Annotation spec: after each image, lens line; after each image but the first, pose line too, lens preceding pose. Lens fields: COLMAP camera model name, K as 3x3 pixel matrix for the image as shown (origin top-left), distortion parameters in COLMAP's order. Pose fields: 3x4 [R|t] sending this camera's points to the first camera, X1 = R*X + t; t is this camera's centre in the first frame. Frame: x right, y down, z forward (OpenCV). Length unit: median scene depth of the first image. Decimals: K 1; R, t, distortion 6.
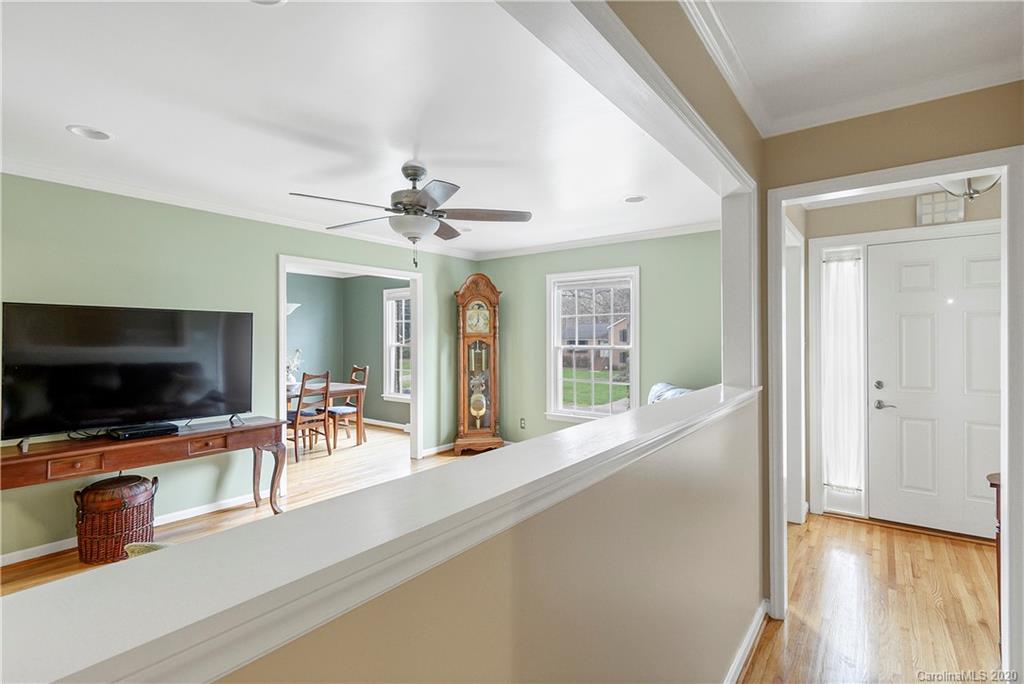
lens RADIAL K [[490.8, 0, 520.9], [0, 490.8, 334.1], [0, 0, 1]] dist [0.001994, -0.000033]
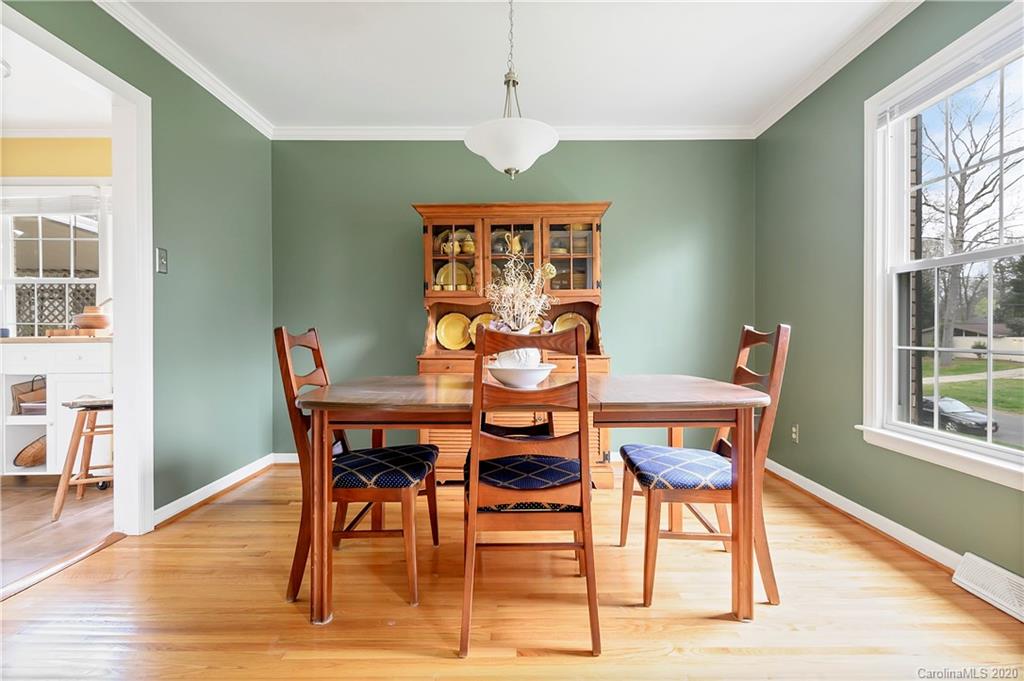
lens RADIAL K [[468.4, 0, 514.1], [0, 468.4, 335.3], [0, 0, 1]] dist [0.005044, -0.001266]
pose [[0.586637, 0.006029, -0.809828, -0.187639], [0.009013, 0.999862, 0.013973, 0.065780], [0.809800, -0.015496, 0.586502, 0.719517]]
